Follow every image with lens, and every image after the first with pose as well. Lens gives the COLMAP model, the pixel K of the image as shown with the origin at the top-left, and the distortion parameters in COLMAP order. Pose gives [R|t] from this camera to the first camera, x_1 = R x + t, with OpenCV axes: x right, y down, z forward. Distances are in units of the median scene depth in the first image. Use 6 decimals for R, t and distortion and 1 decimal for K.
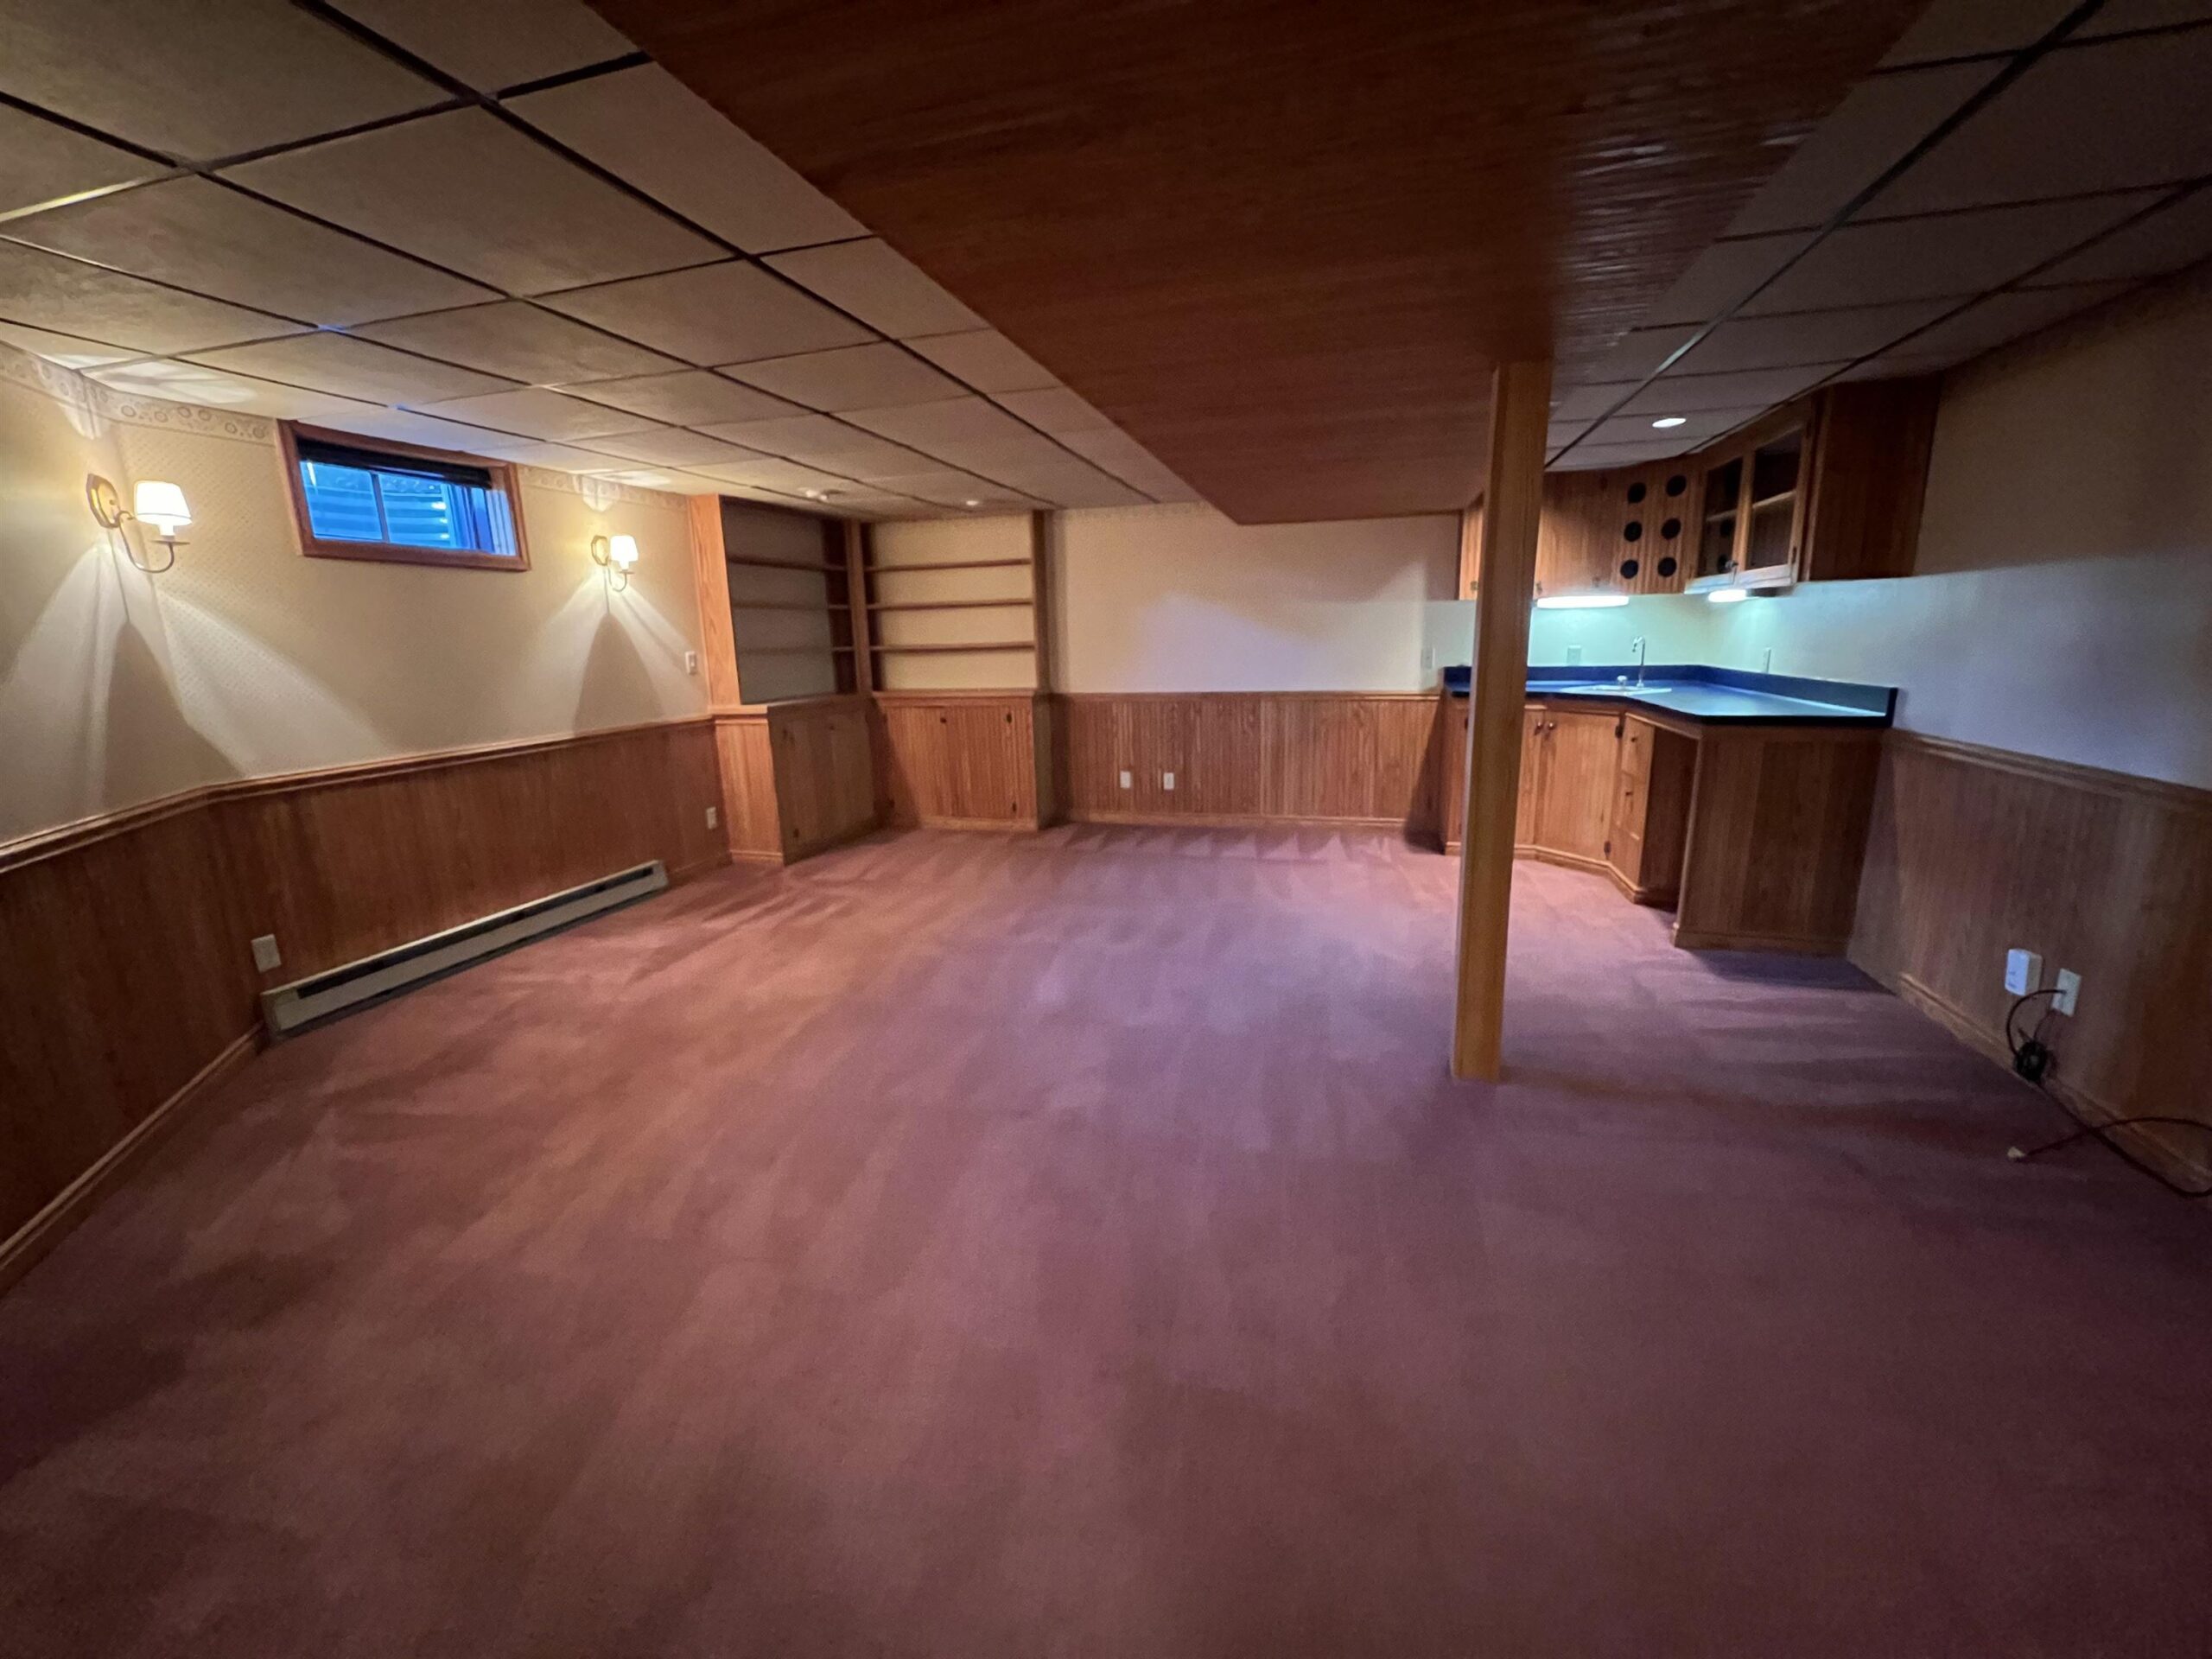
lens RADIAL K [[889.0, 0, 1104.9], [0, 889.0, 825.4], [0, 0, 1]] dist [-0.001849, -0.000139]
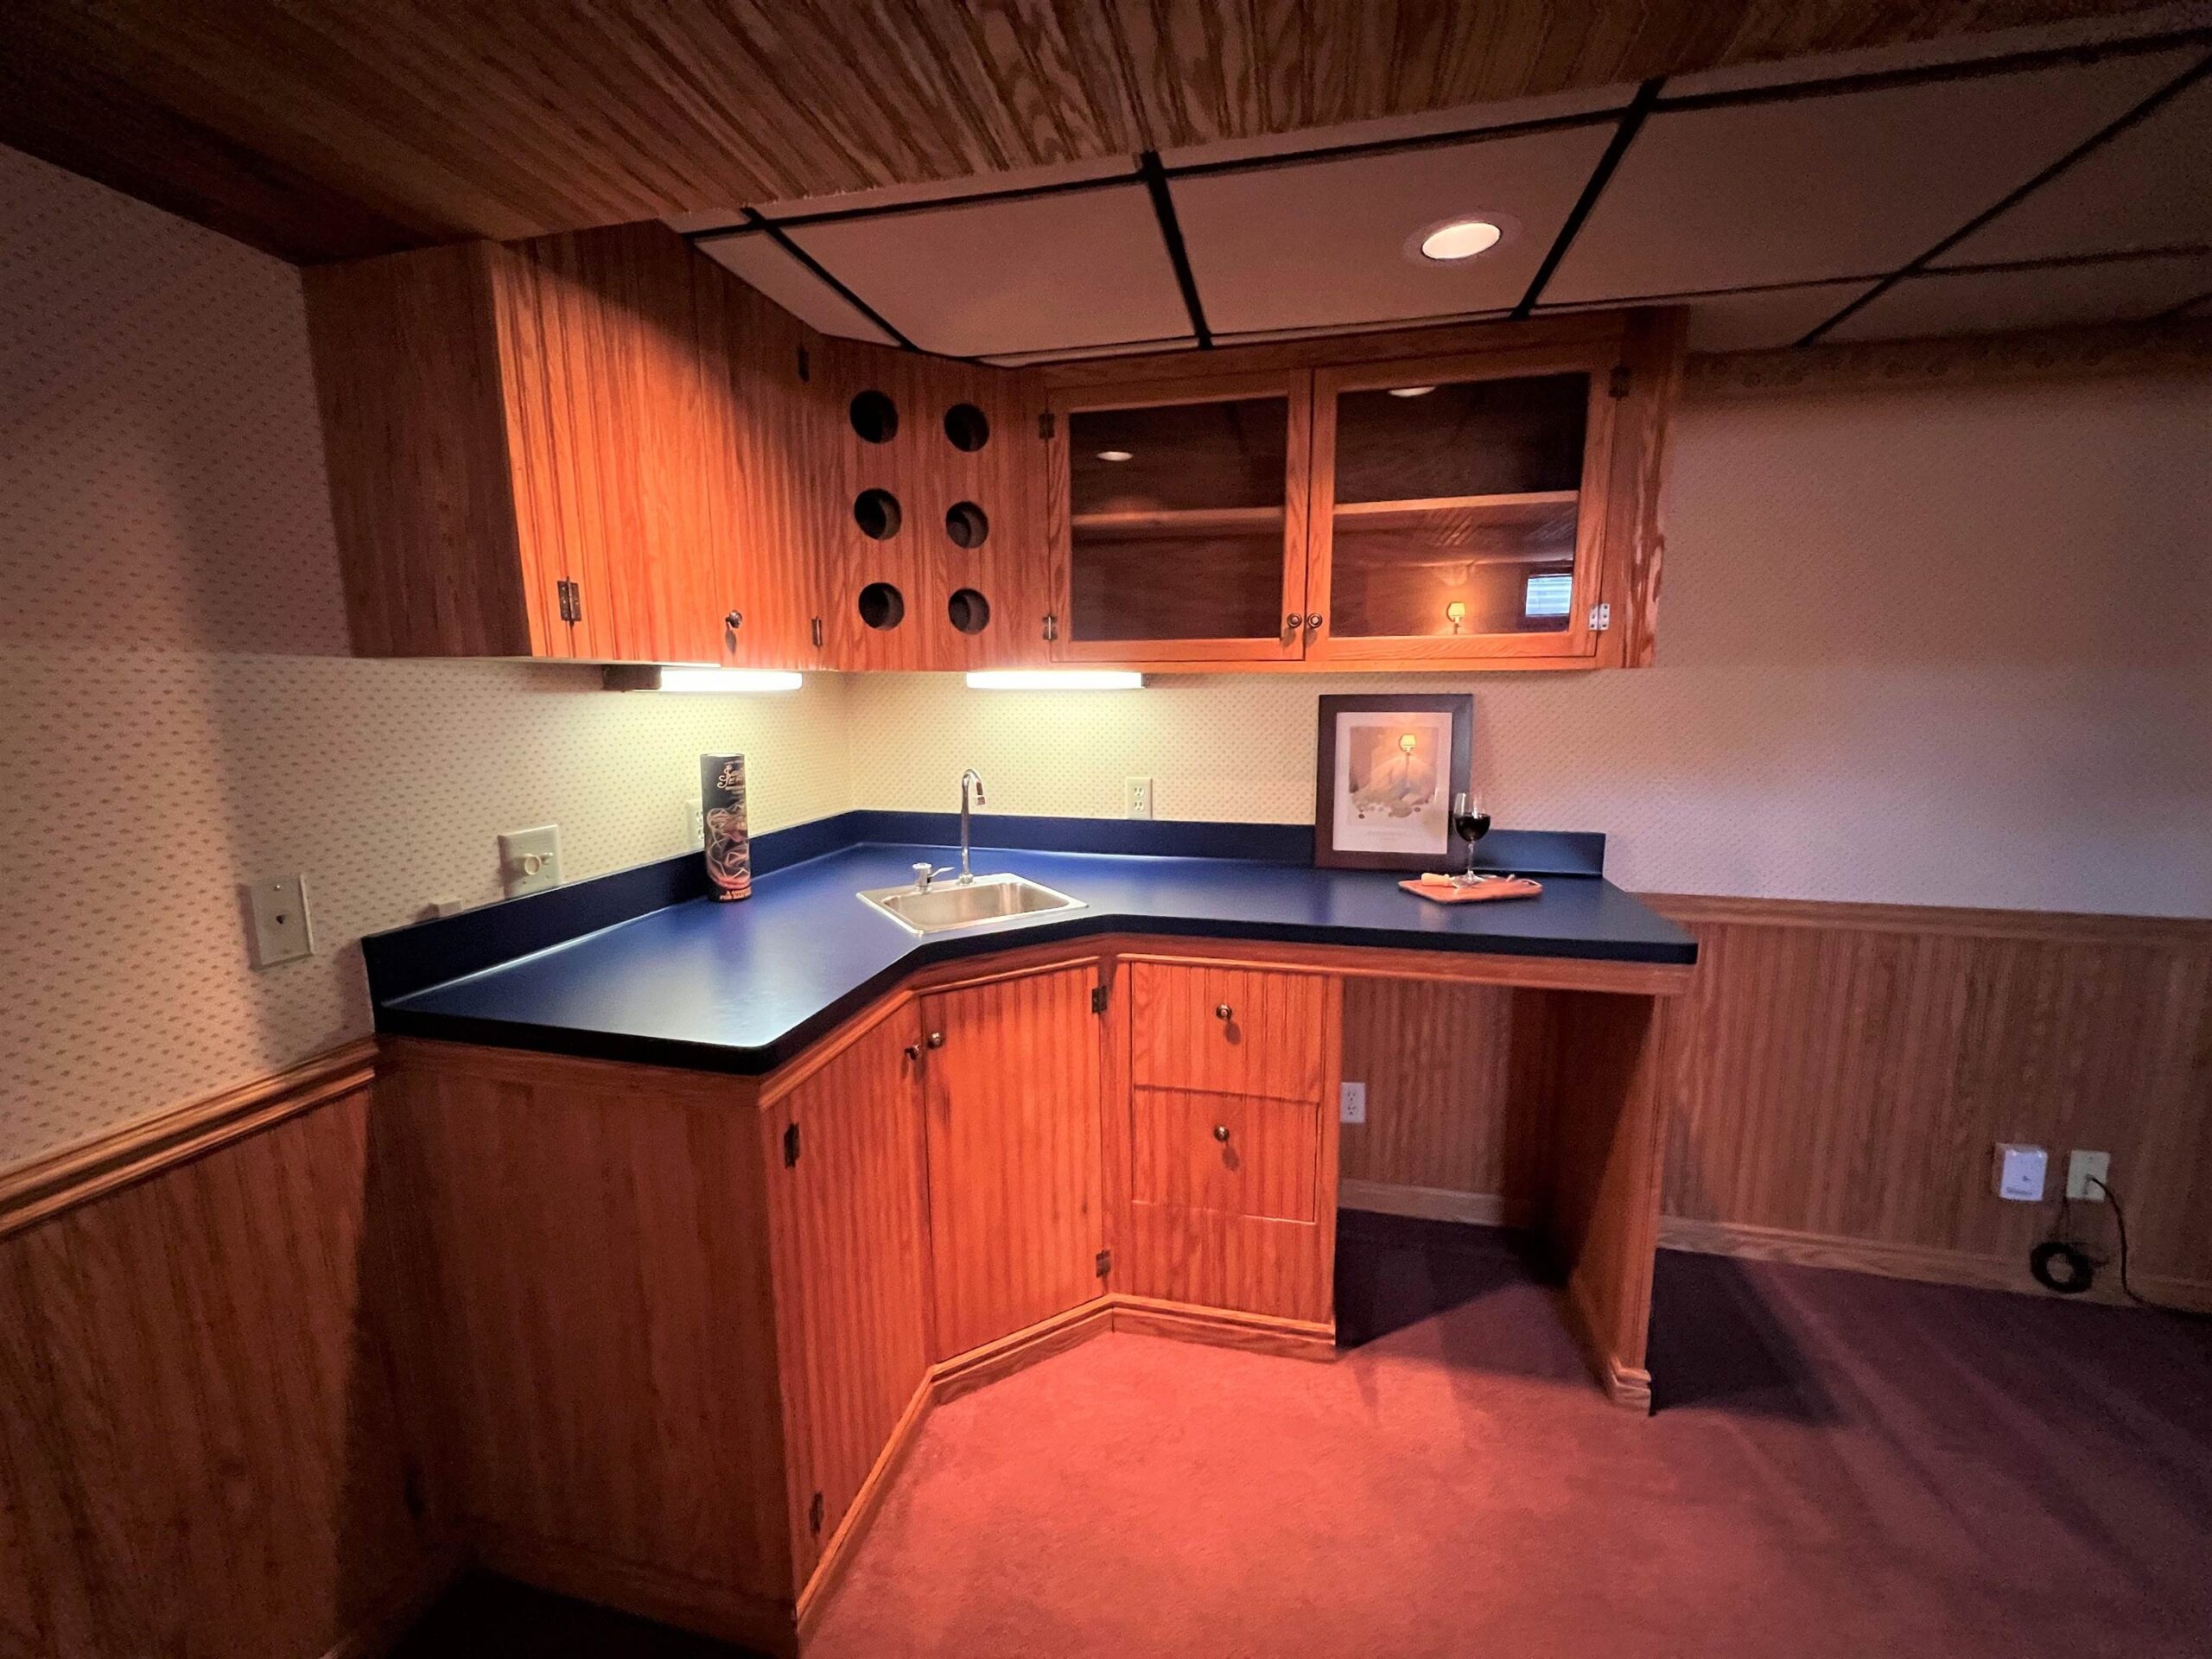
lens RADIAL K [[895.3, 0, 1102.8], [0, 895.3, 822.6], [0, 0, 1]] dist [0.001852, 0.000314]
pose [[-0.046378, -0.132799, 0.990057, 0.178540], [0.217843, 0.965924, 0.139766, -0.239506], [-0.974881, 0.222159, -0.015868, 0.976946]]
